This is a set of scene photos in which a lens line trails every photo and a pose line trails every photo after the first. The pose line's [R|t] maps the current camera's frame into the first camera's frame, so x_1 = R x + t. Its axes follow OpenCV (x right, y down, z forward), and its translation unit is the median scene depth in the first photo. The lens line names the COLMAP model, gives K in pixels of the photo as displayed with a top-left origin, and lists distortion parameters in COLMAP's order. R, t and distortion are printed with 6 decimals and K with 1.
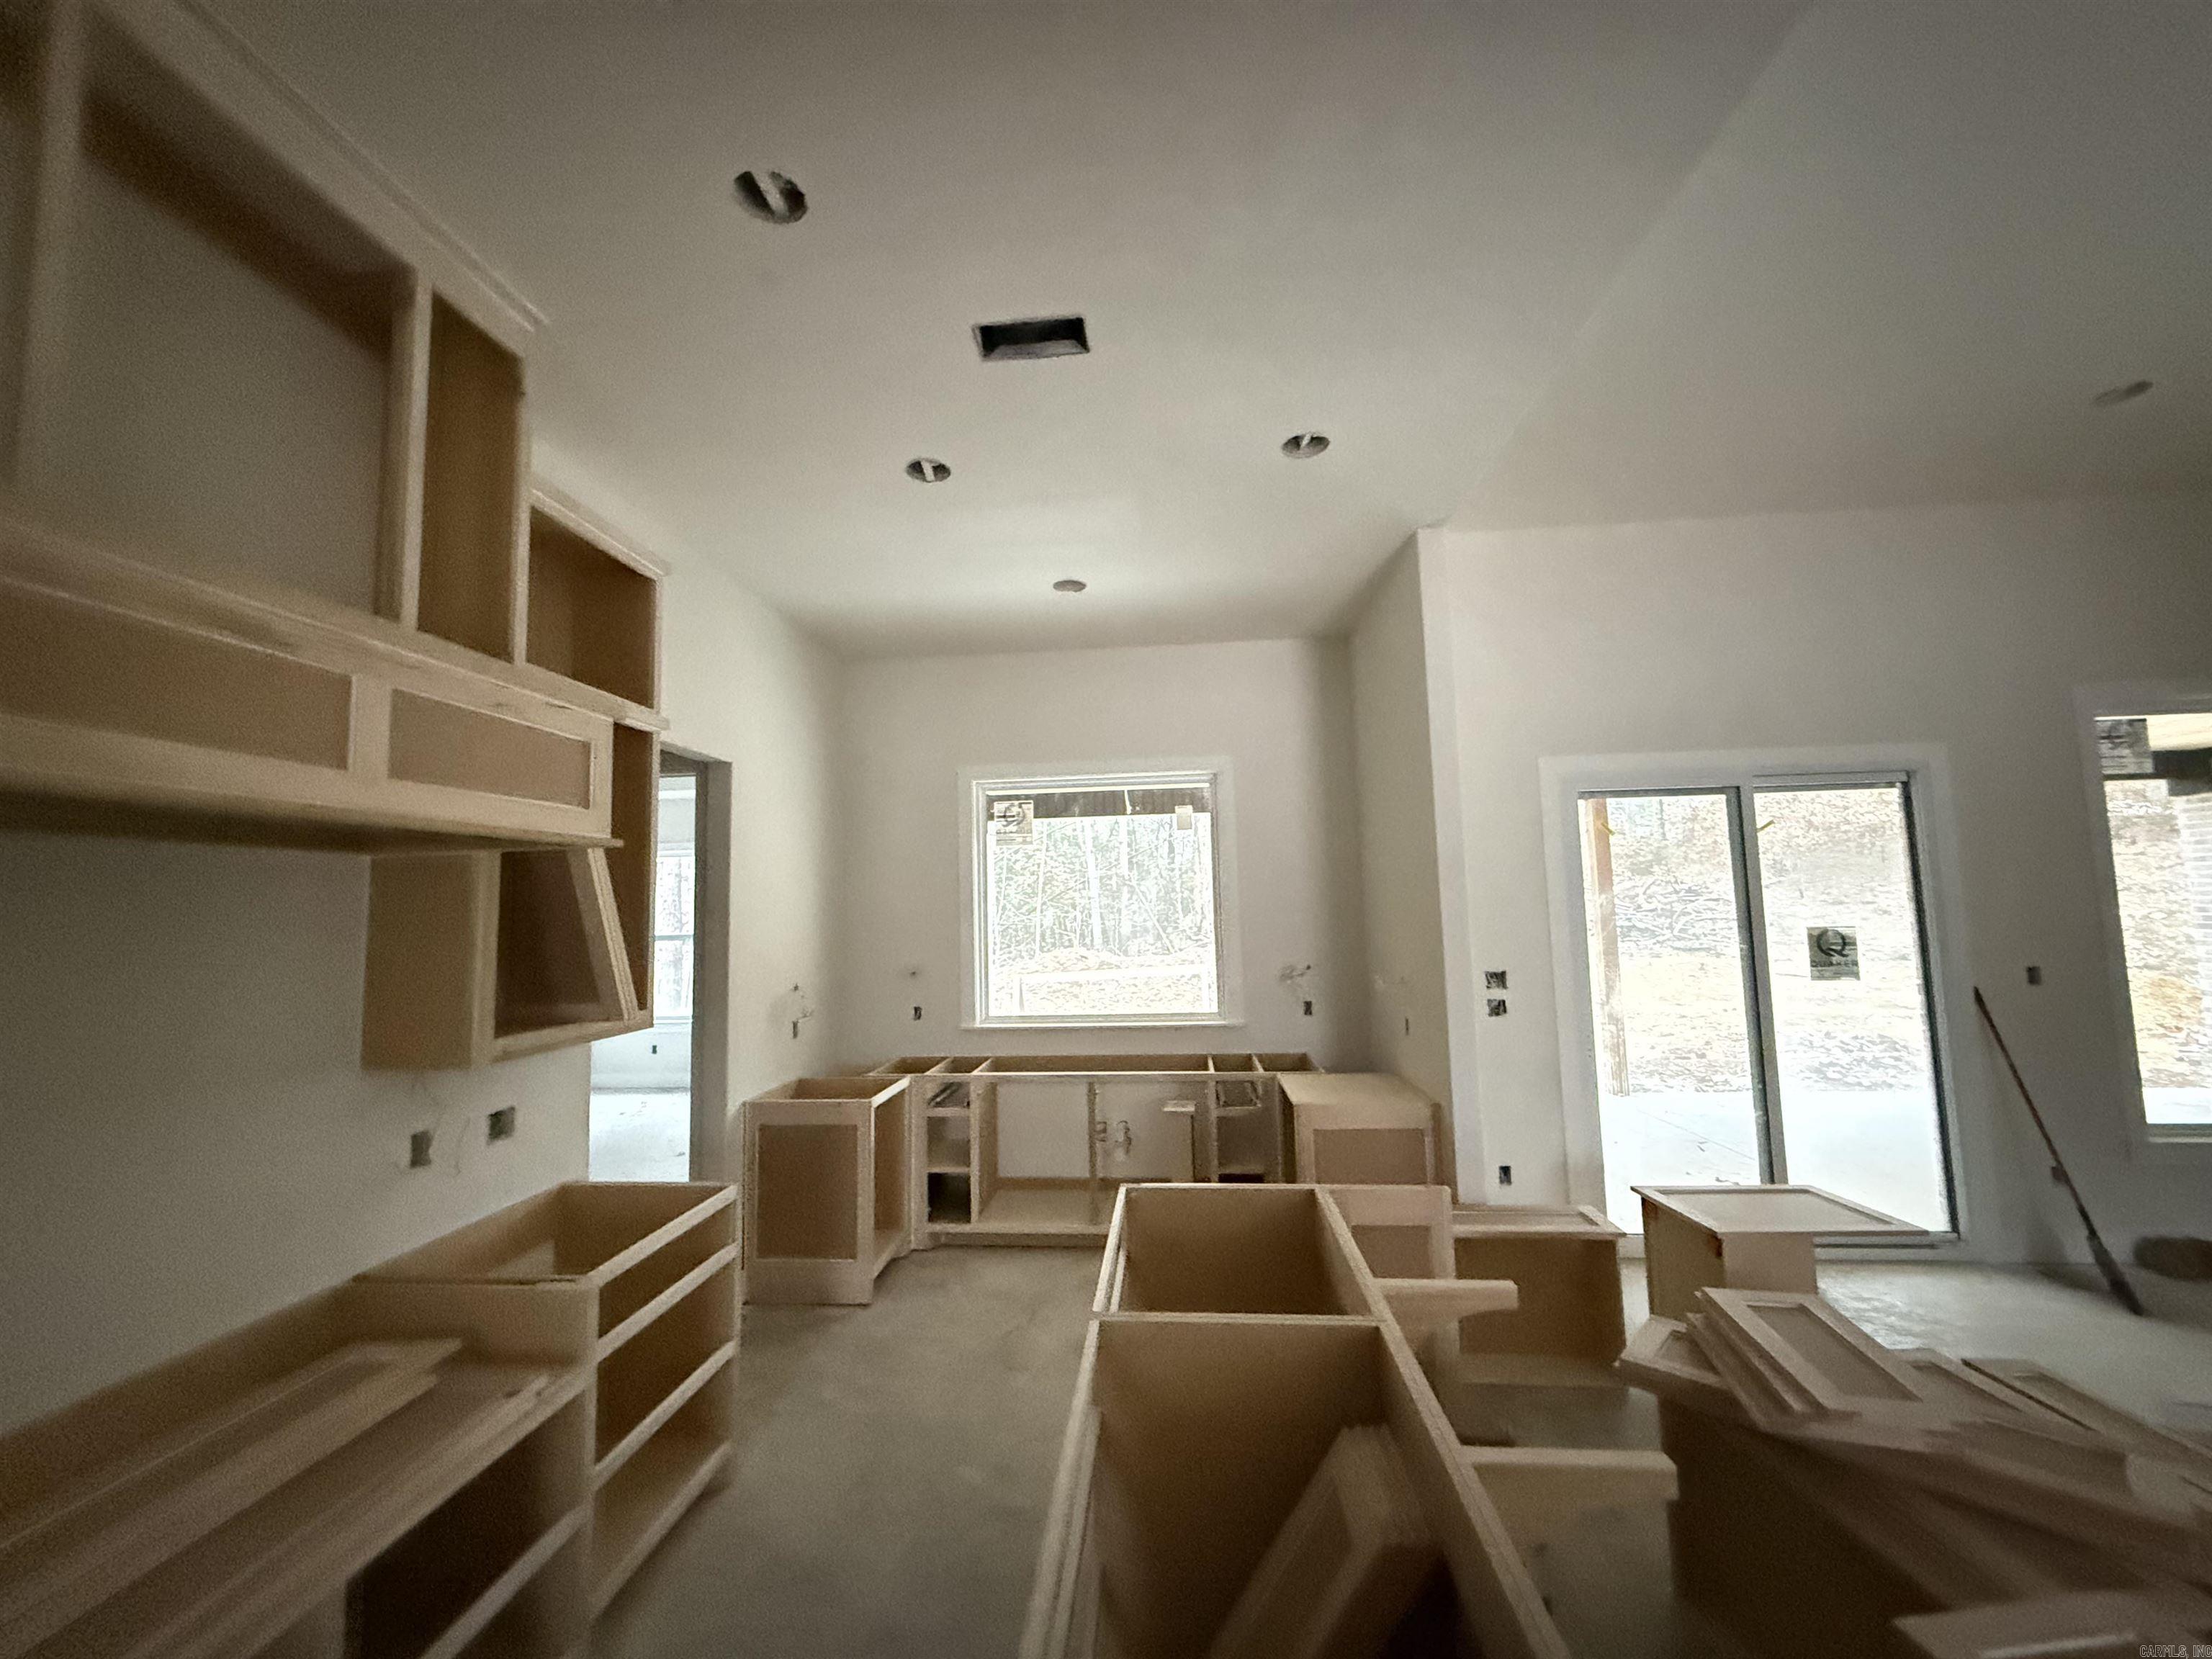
lens RADIAL K [[880.2, 0, 1106.0], [0, 880.2, 829.5], [0, 0, 1]] dist [0.000722, -0.000223]
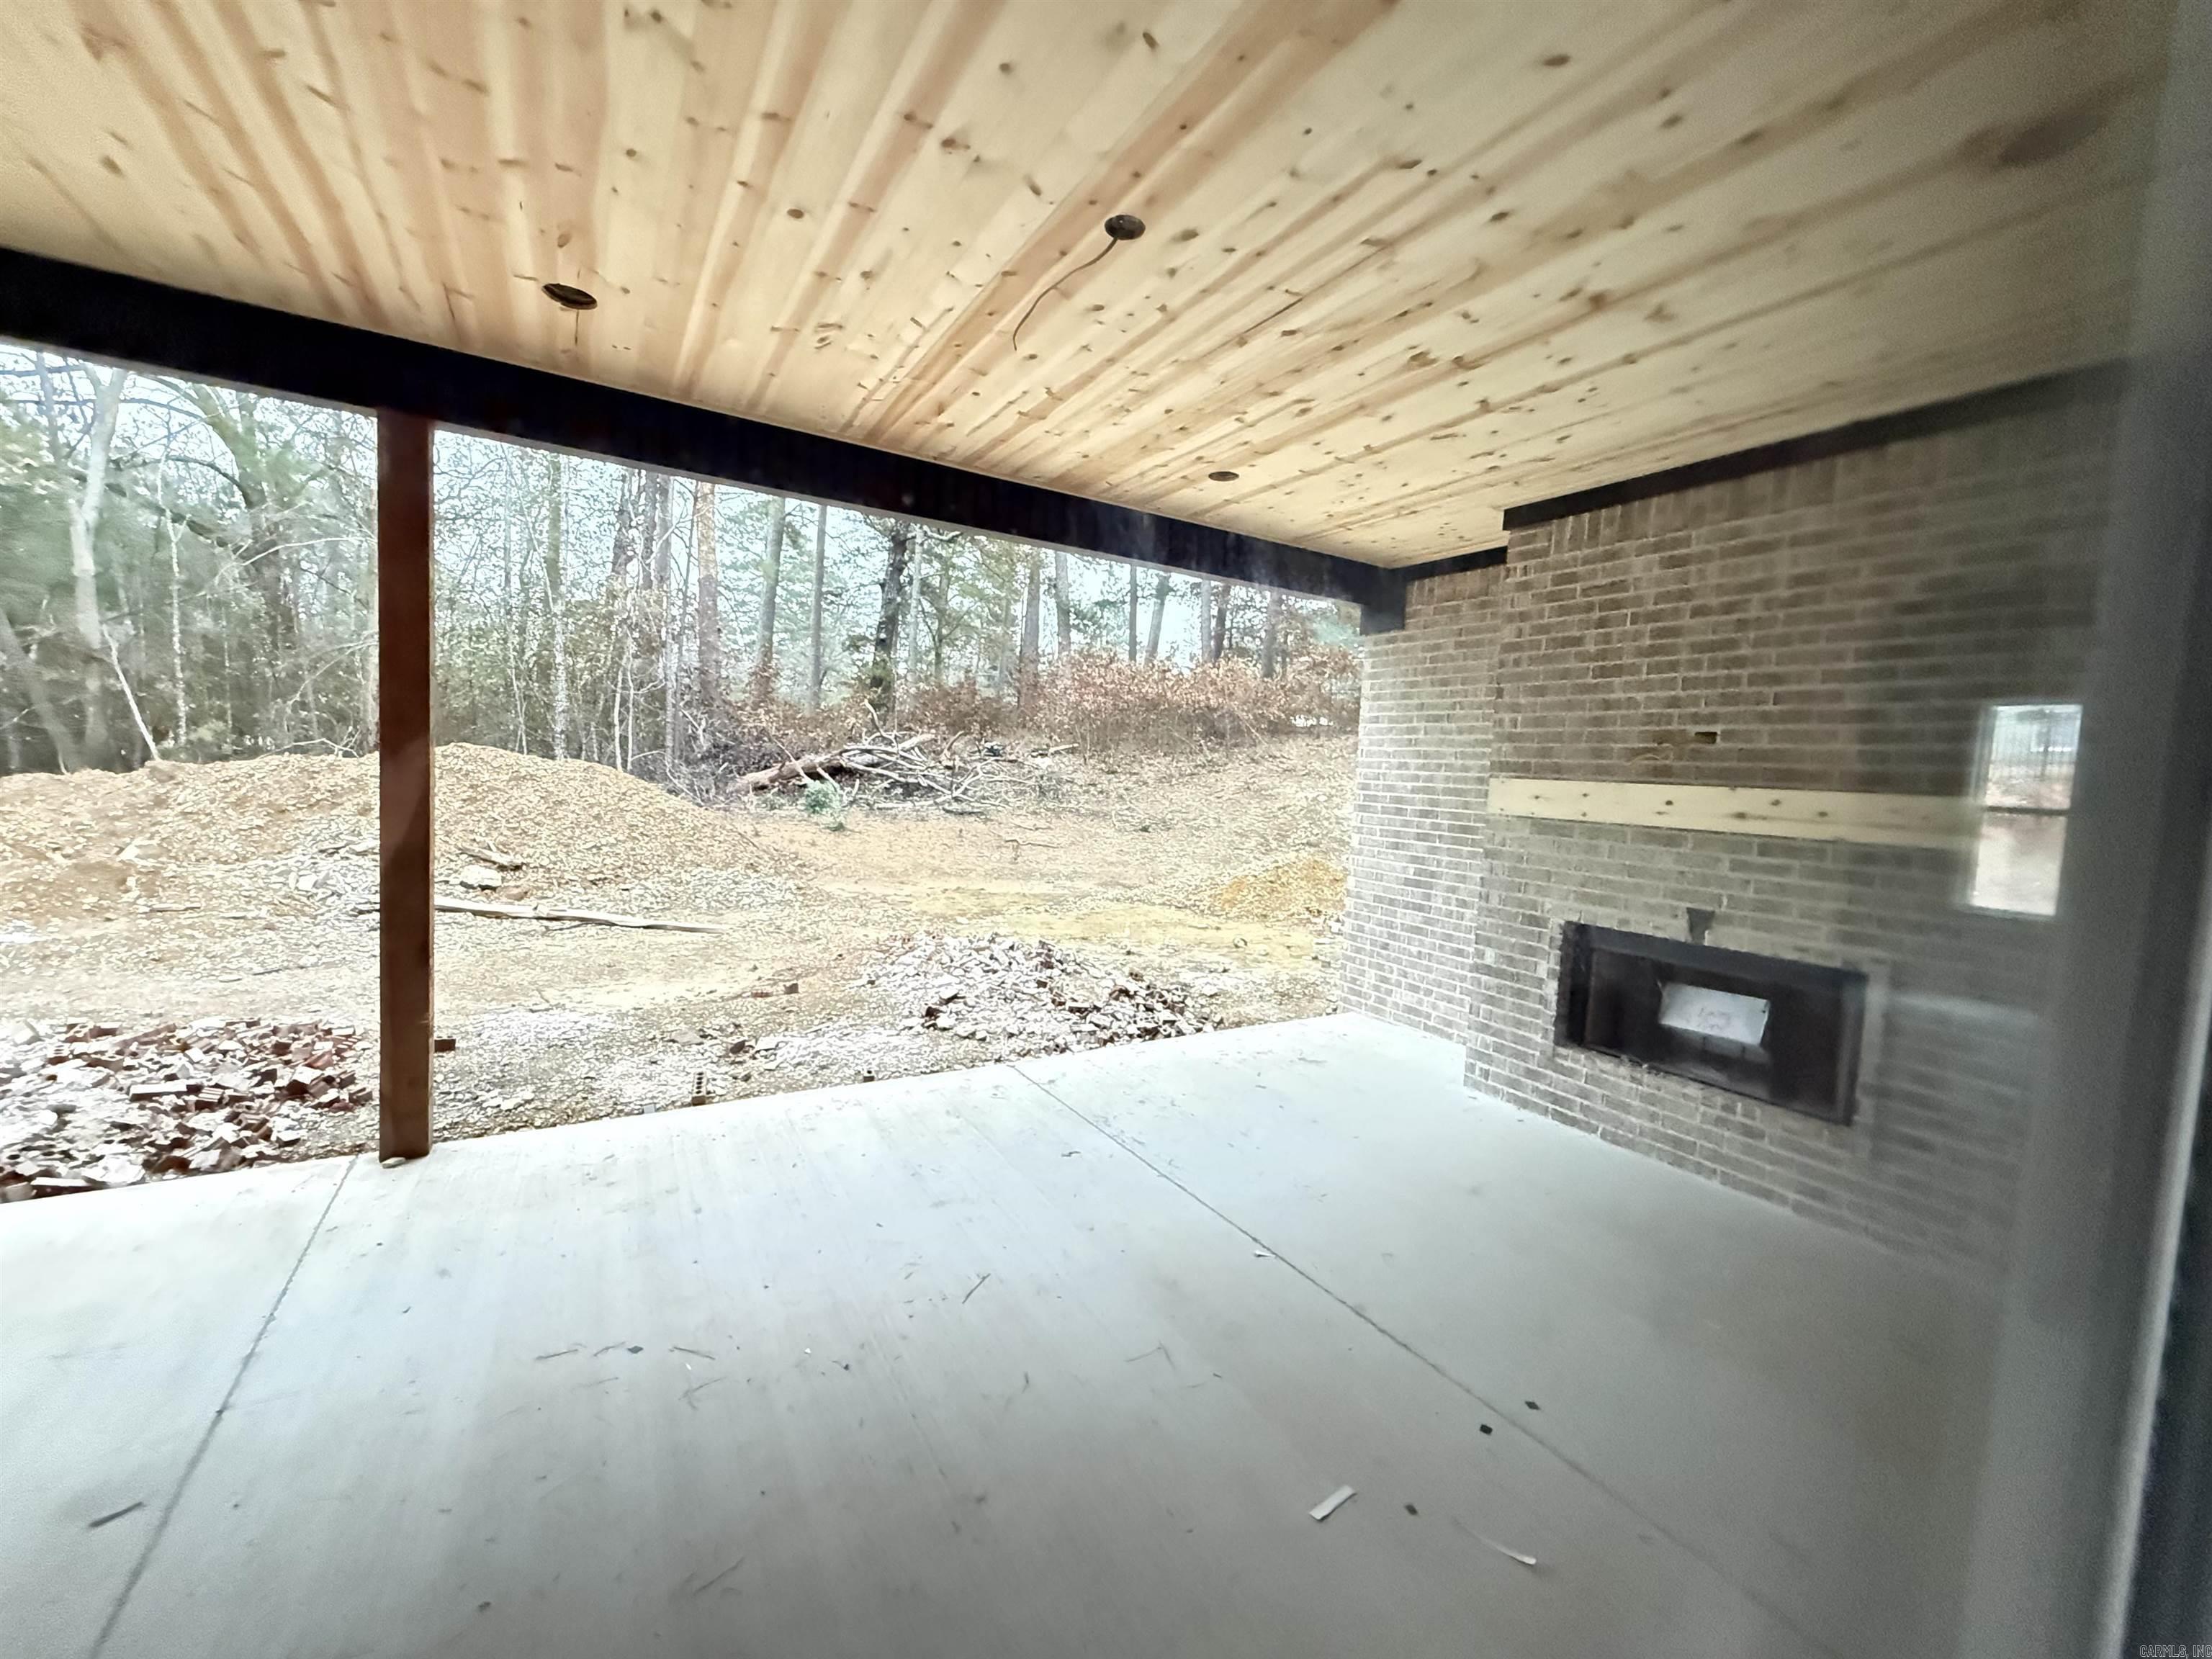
lens RADIAL K [[880.2, 0, 1106.0], [0, 880.2, 829.5], [0, 0, 1]] dist [0.000722, -0.000223]
pose [[0.805720, 0.023467, 0.591831, 0.678989], [-0.122465, 0.984223, 0.127699, 0.059740], [-0.579497, -0.175369, 0.795882, 0.571210]]
